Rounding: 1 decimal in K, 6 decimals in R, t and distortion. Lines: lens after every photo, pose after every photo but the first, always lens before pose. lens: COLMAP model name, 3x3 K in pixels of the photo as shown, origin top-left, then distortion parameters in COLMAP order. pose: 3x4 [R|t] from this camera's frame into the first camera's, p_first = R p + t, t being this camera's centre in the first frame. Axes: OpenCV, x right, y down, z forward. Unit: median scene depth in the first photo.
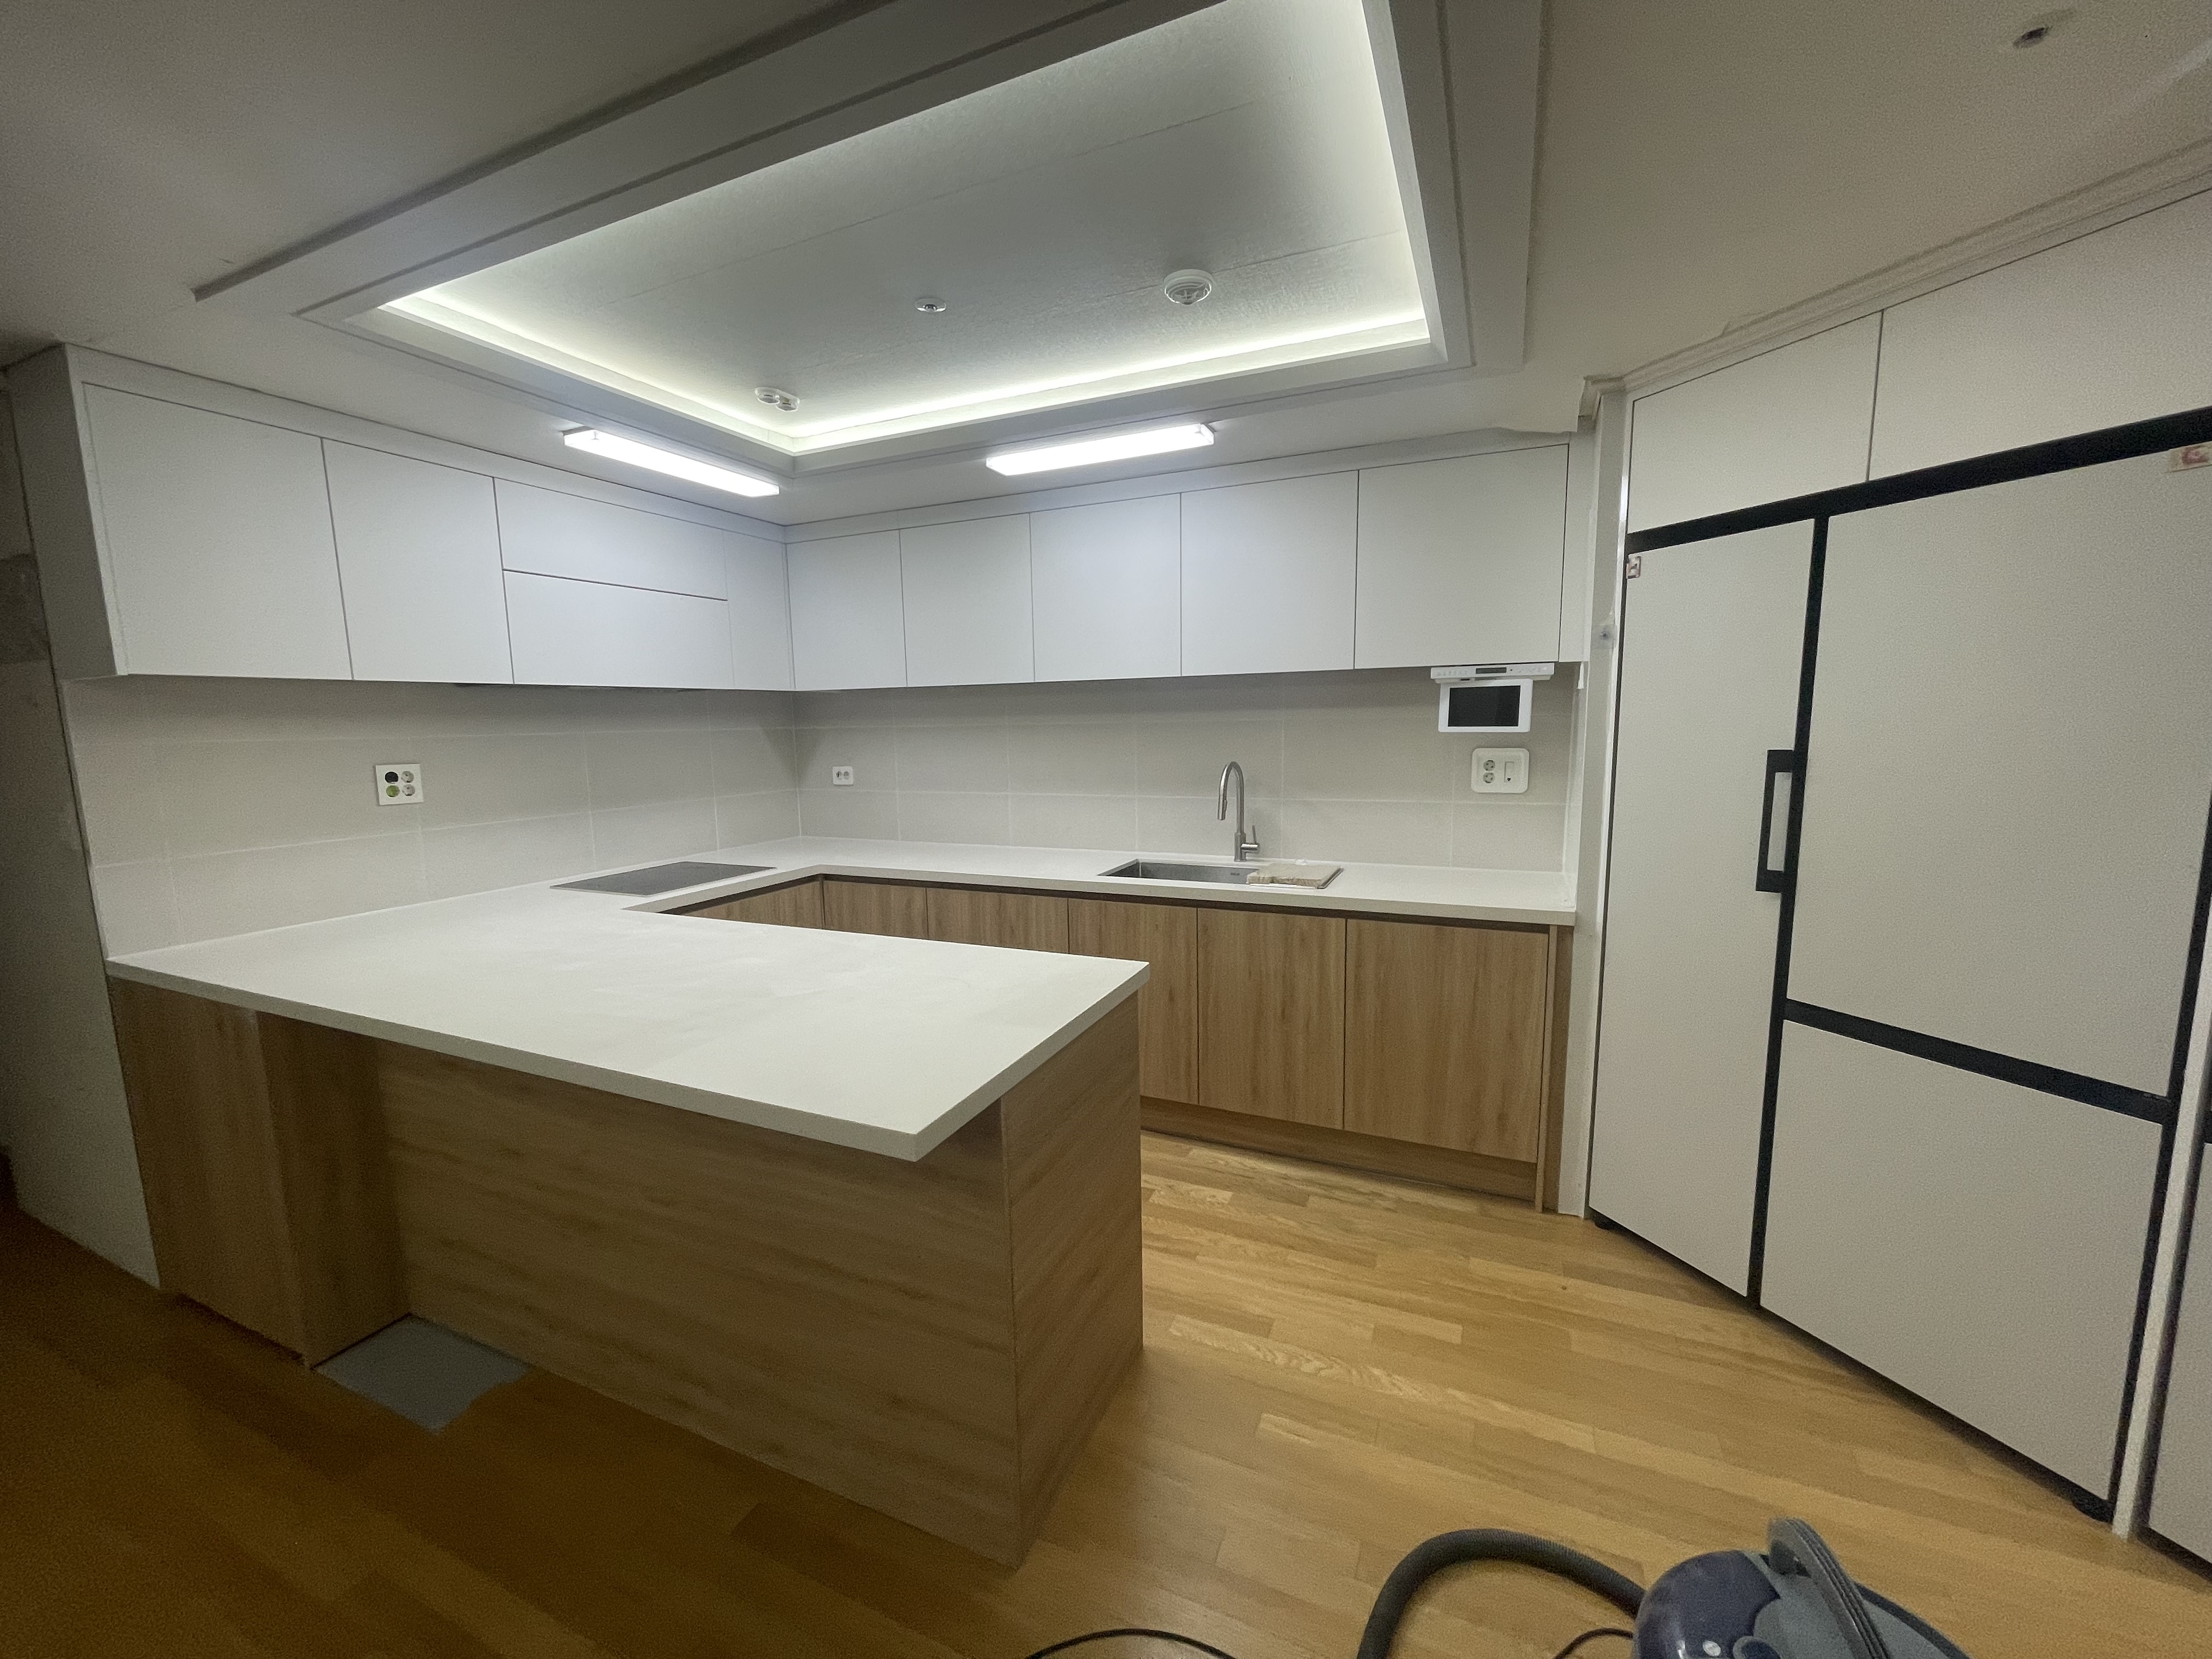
lens RADIAL K [[889.4, 0, 1100.1], [0, 889.4, 830.1], [0, 0, 1]] dist [0.000206, 0.000744]
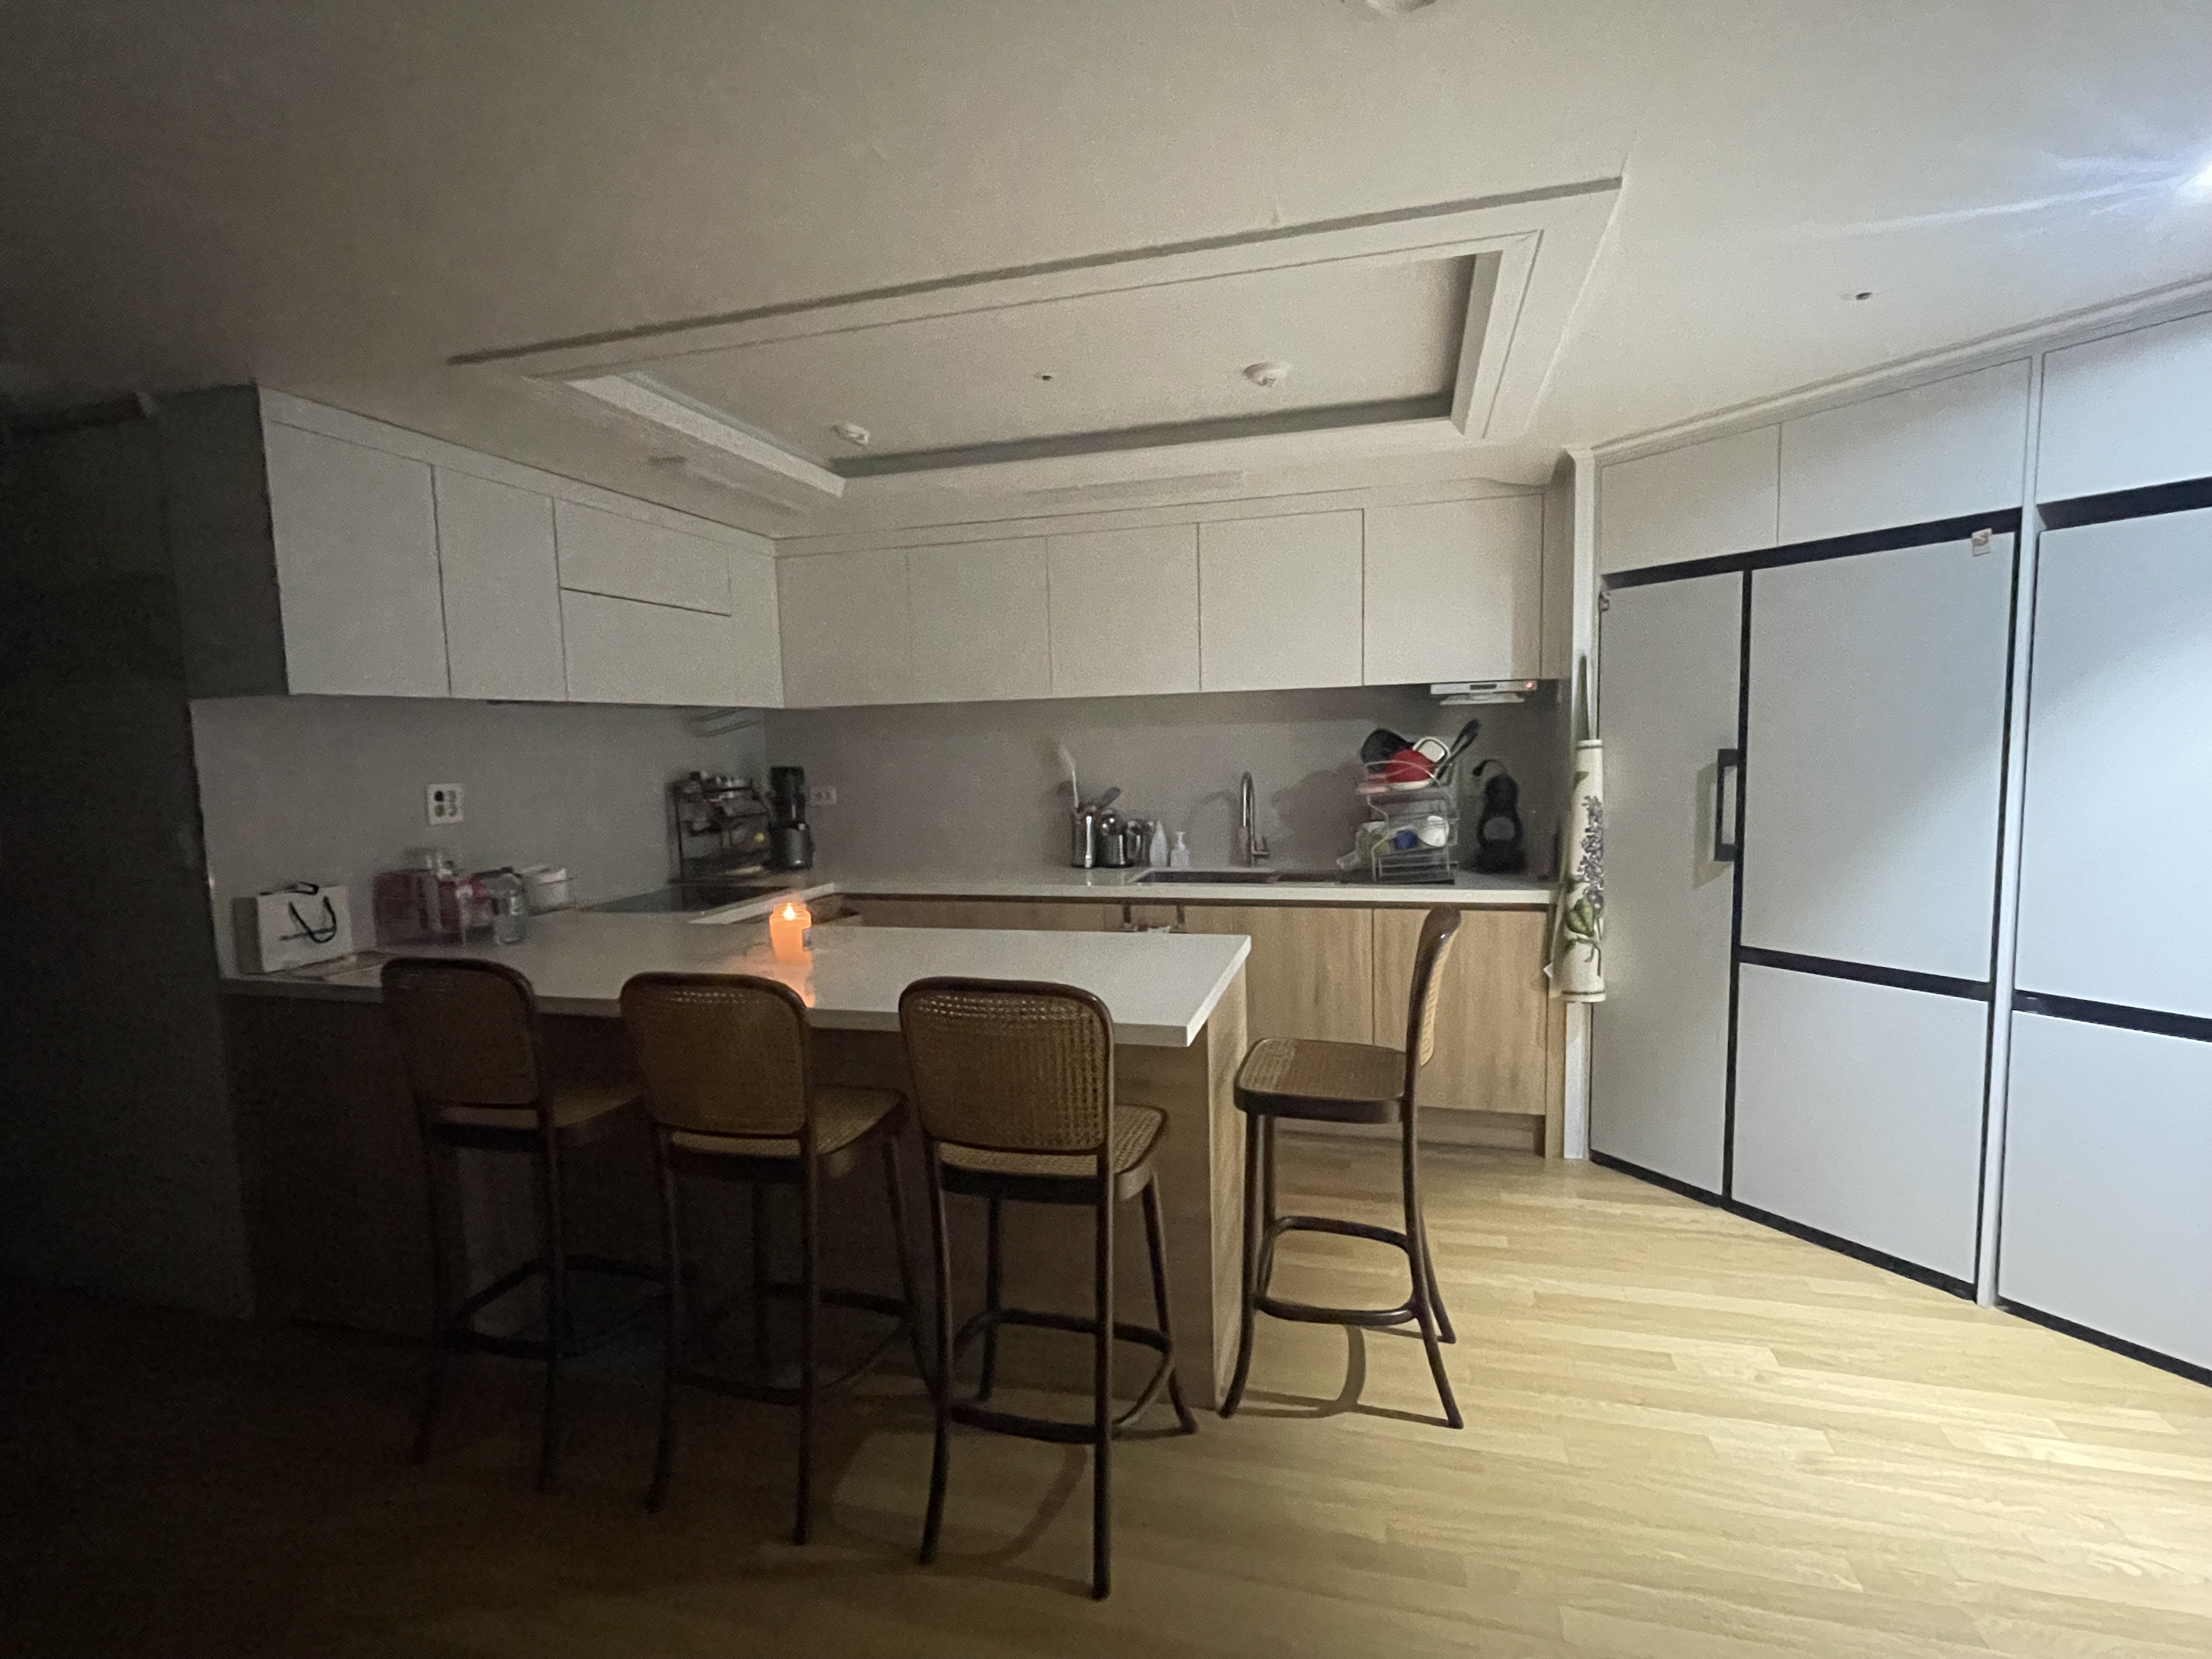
lens RADIAL K [[1063.8, 0, 1102.8], [0, 1063.8, 830.7], [0, 0, 1]] dist [0.002342, -0.000862]
pose [[0.988602, -0.021620, 0.148993, -0.292850], [0.027548, 0.998904, -0.037837, 0.050048], [-0.148012, 0.041511, 0.988114, -0.309546]]
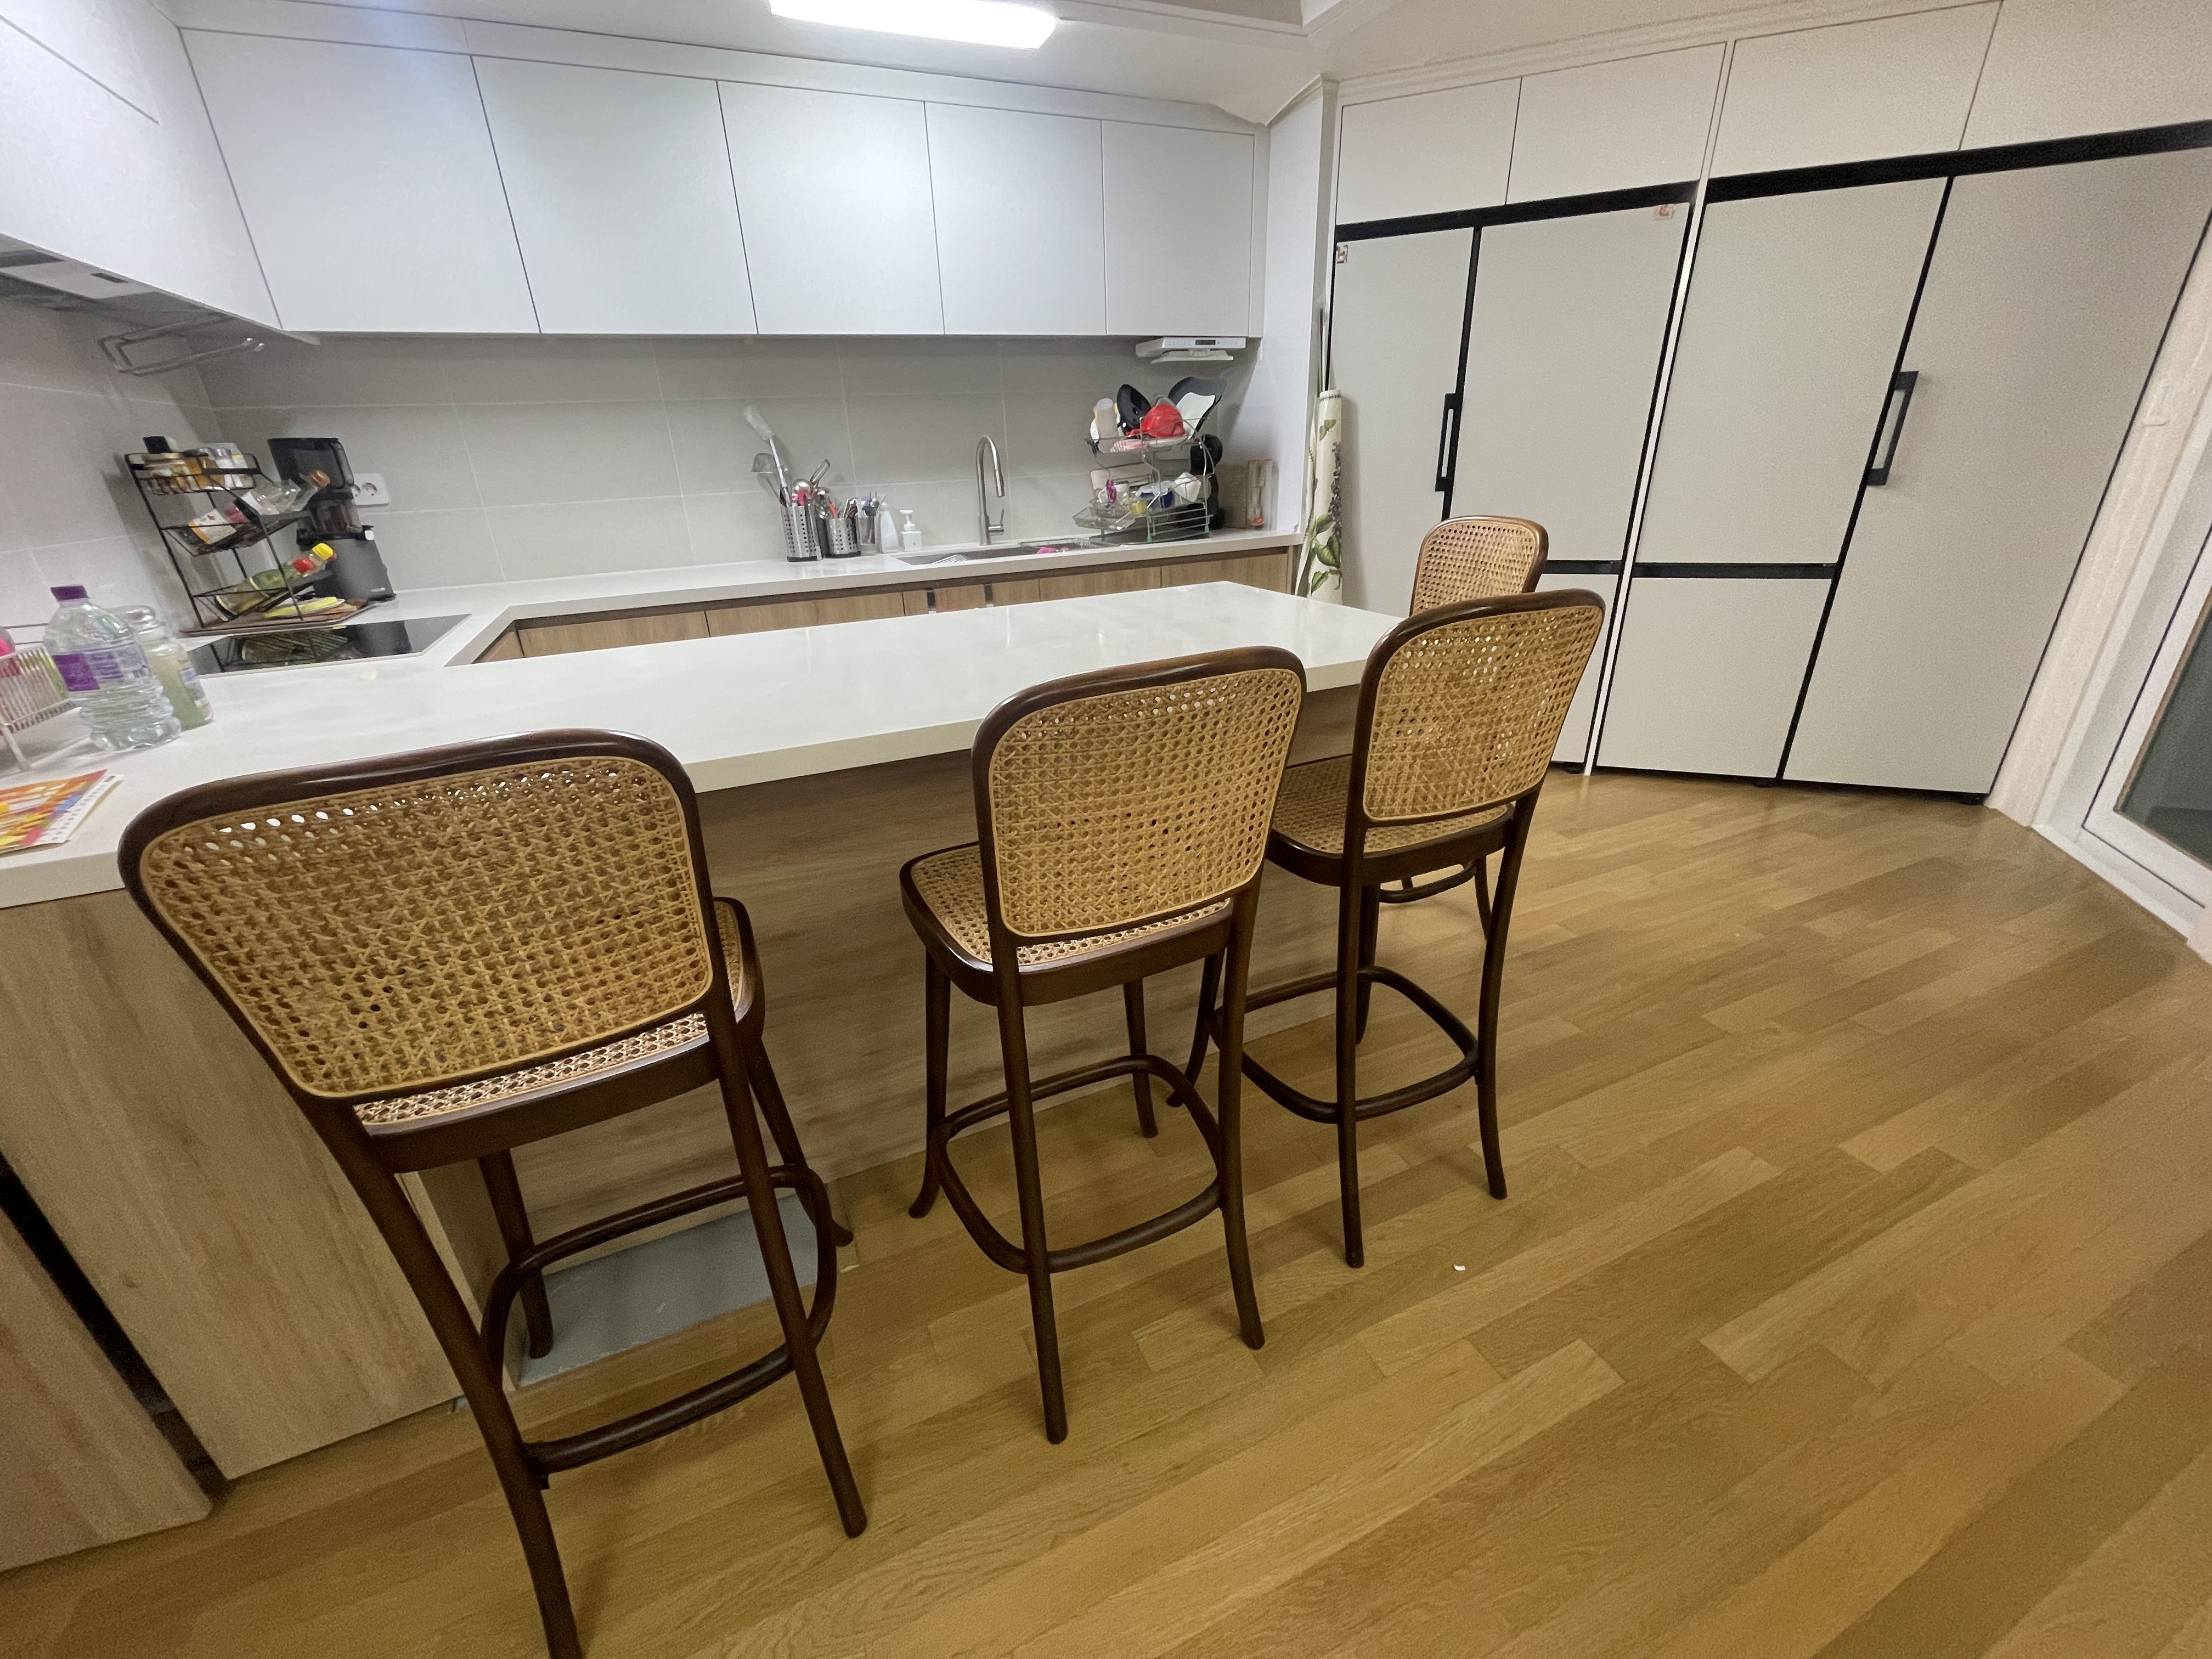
lens RADIAL K [[889.4, 0, 1113.3], [0, 889.4, 812.0], [0, 0, 1]] dist [0.000206, 0.000744]
pose [[0.671593, -0.295096, 0.679619, -0.760940], [0.119378, 0.948376, 0.293824, 0.063827], [-0.731240, -0.116198, 0.672150, 0.247341]]
